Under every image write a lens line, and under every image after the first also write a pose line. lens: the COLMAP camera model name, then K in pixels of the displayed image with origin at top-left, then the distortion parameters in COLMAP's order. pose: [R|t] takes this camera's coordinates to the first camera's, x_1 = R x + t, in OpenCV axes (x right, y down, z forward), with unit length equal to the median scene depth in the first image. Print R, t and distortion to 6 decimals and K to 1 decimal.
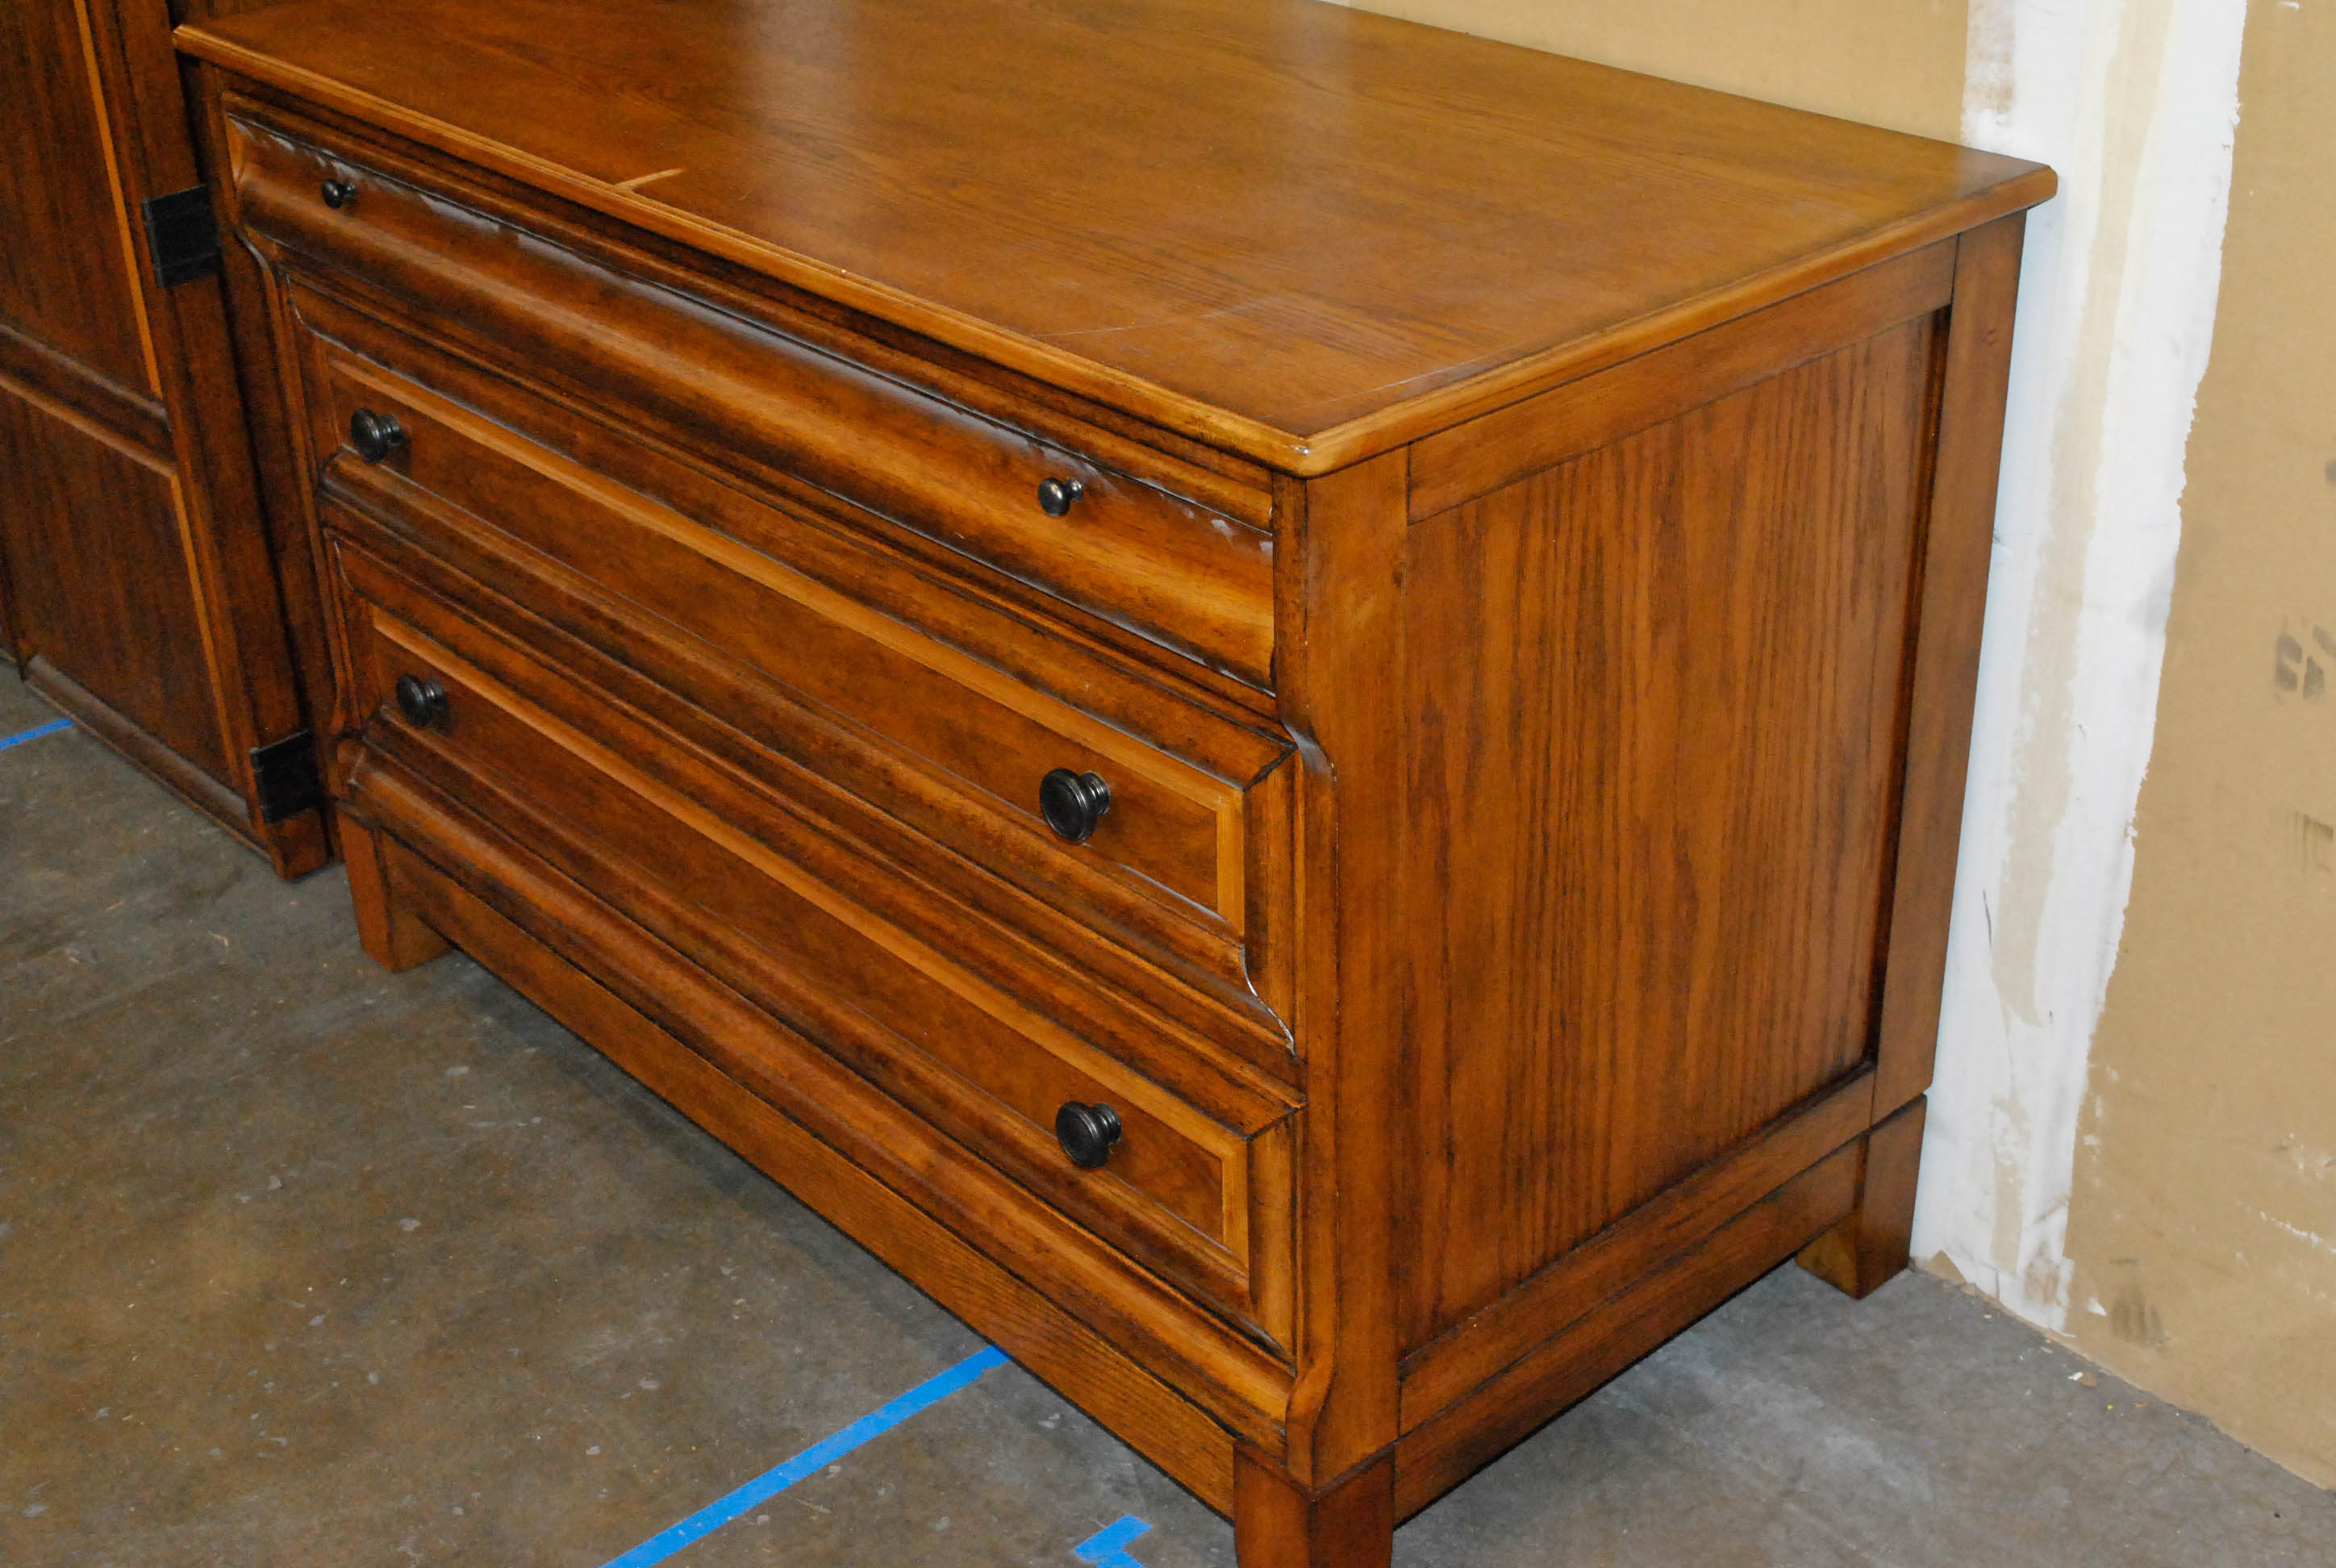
lens RADIAL K [[3049.3, 0, 1168.0], [0, 3049.3, 784.0], [0, 0, 1]] dist [0.028320, 0.001756]
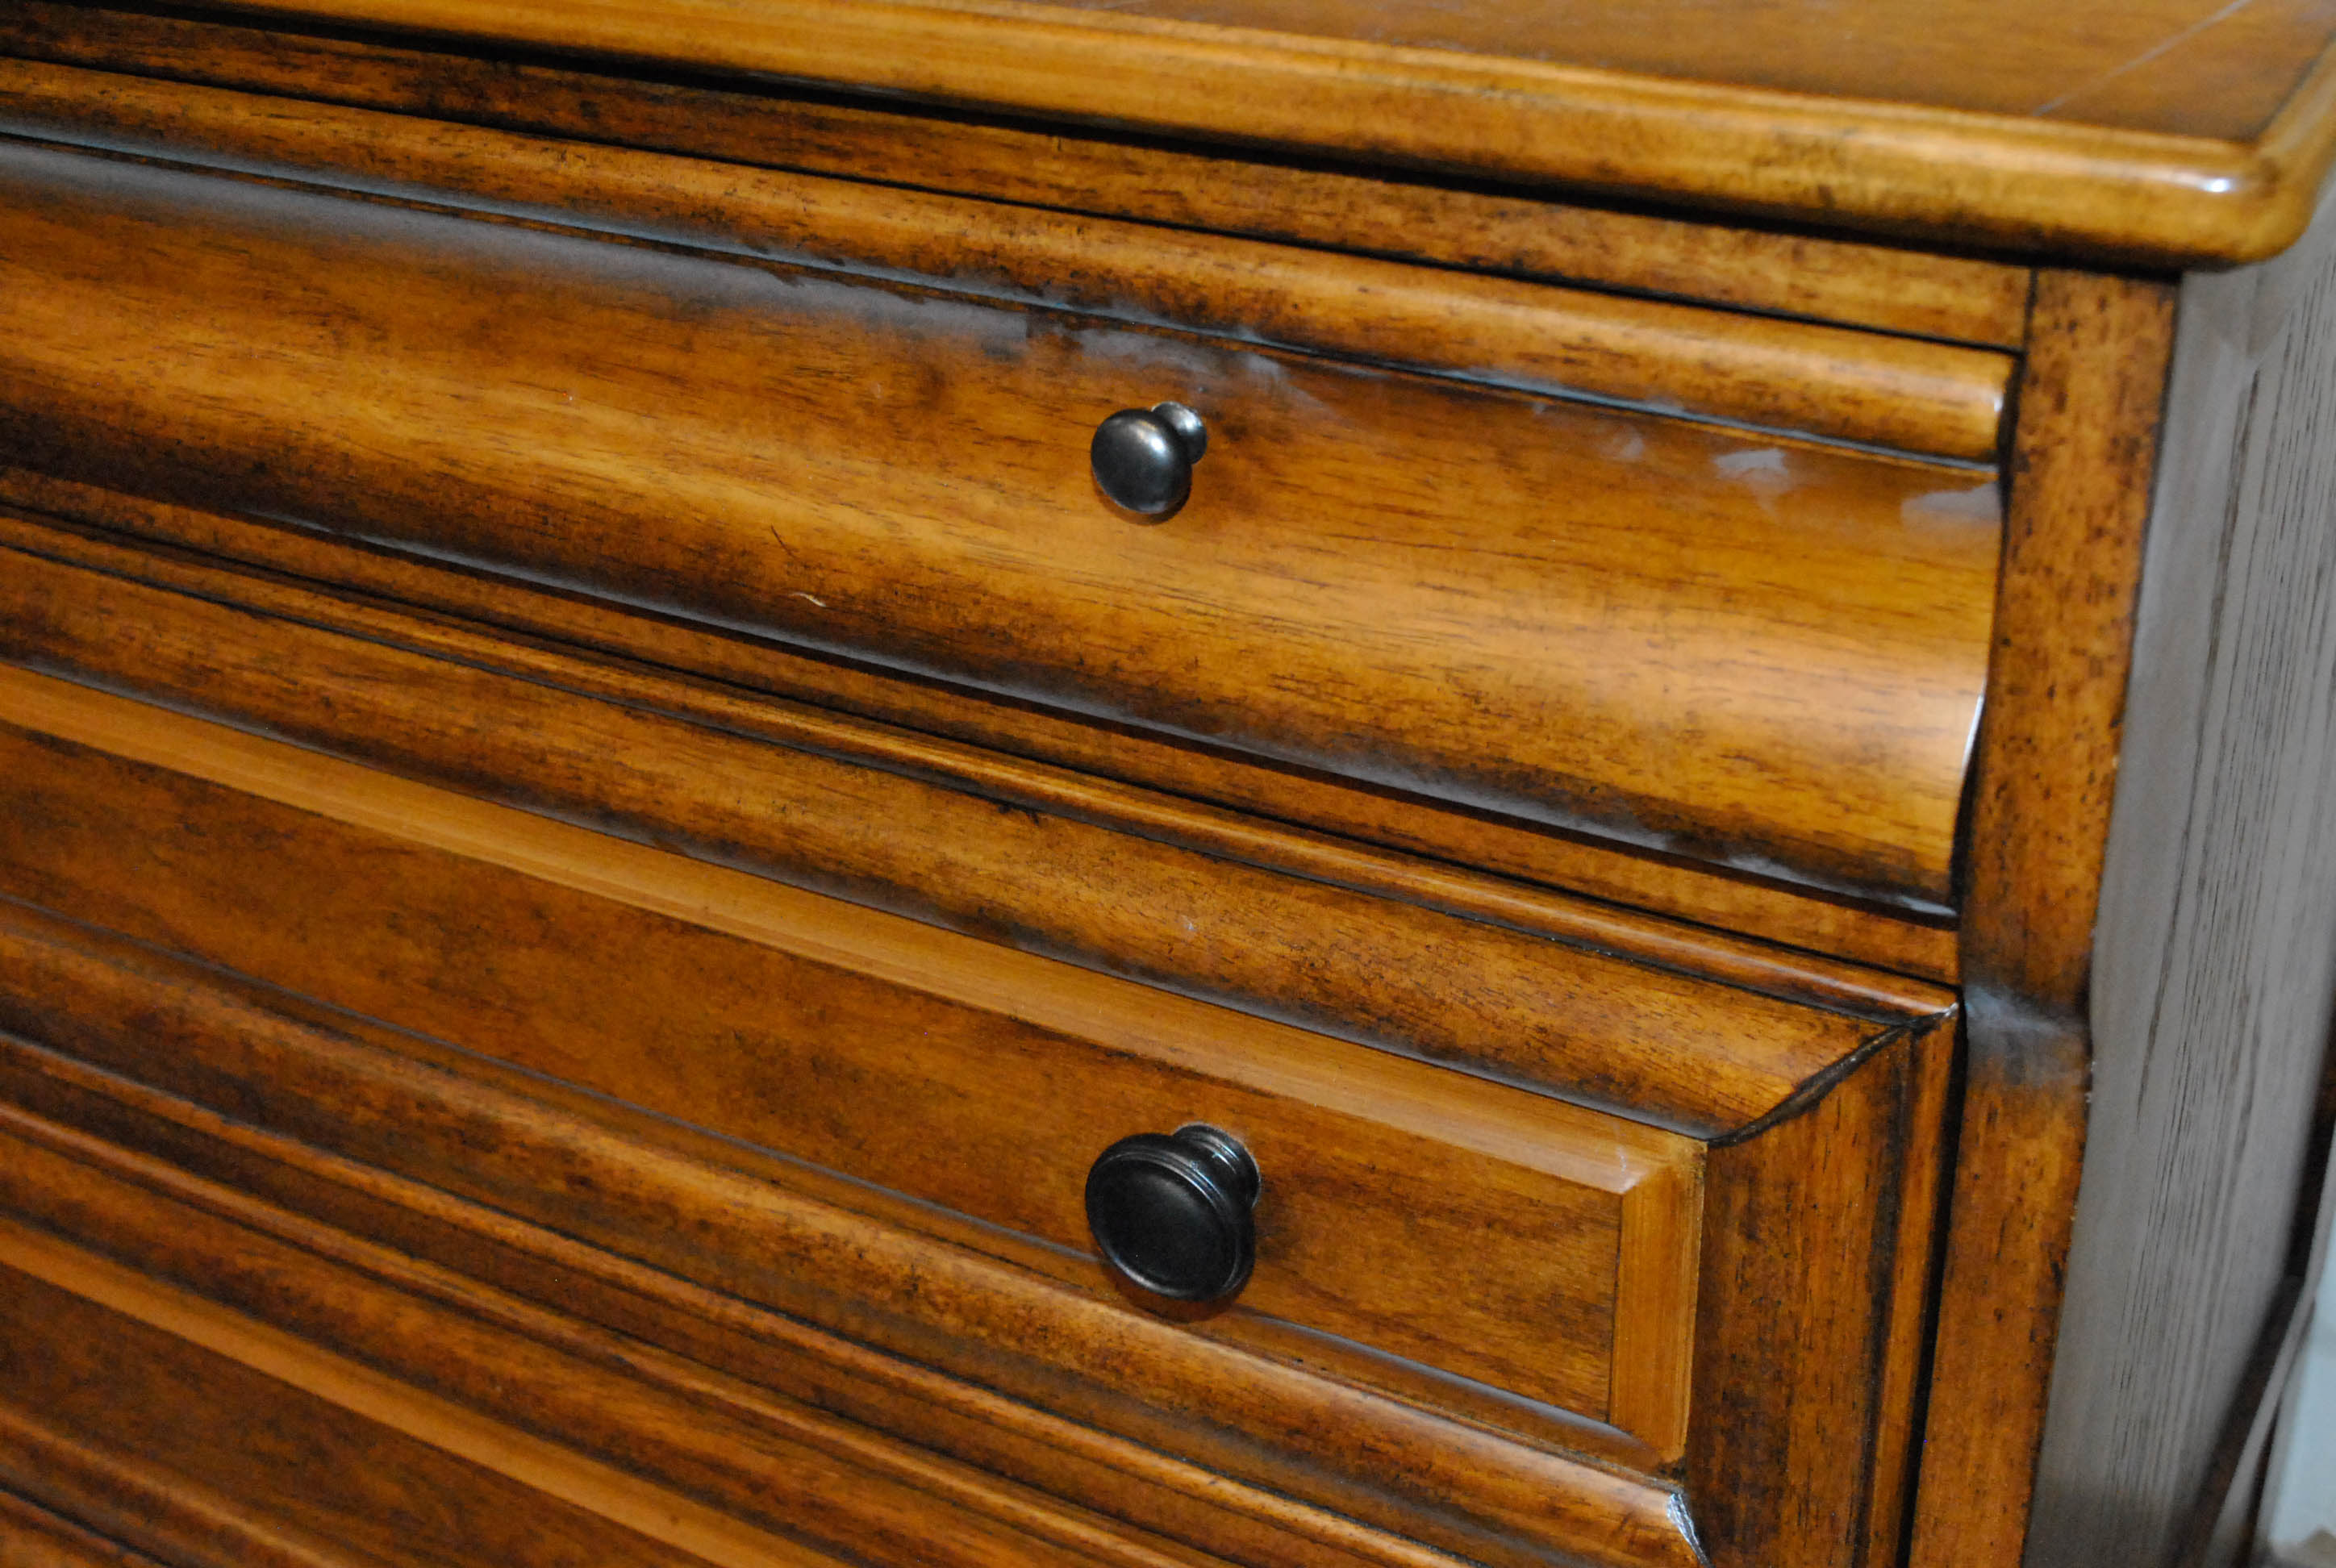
lens RADIAL K [[3066.7, 0, 1168.0], [0, 3066.7, 784.0], [0, 0, 1]] dist [-0.038907, -0.018017]
pose [[0.947217, -0.162368, 0.276435, -0.129025], [0.158822, 0.986675, 0.035325, -0.061112], [-0.278487, 0.010444, 0.960383, 0.577656]]
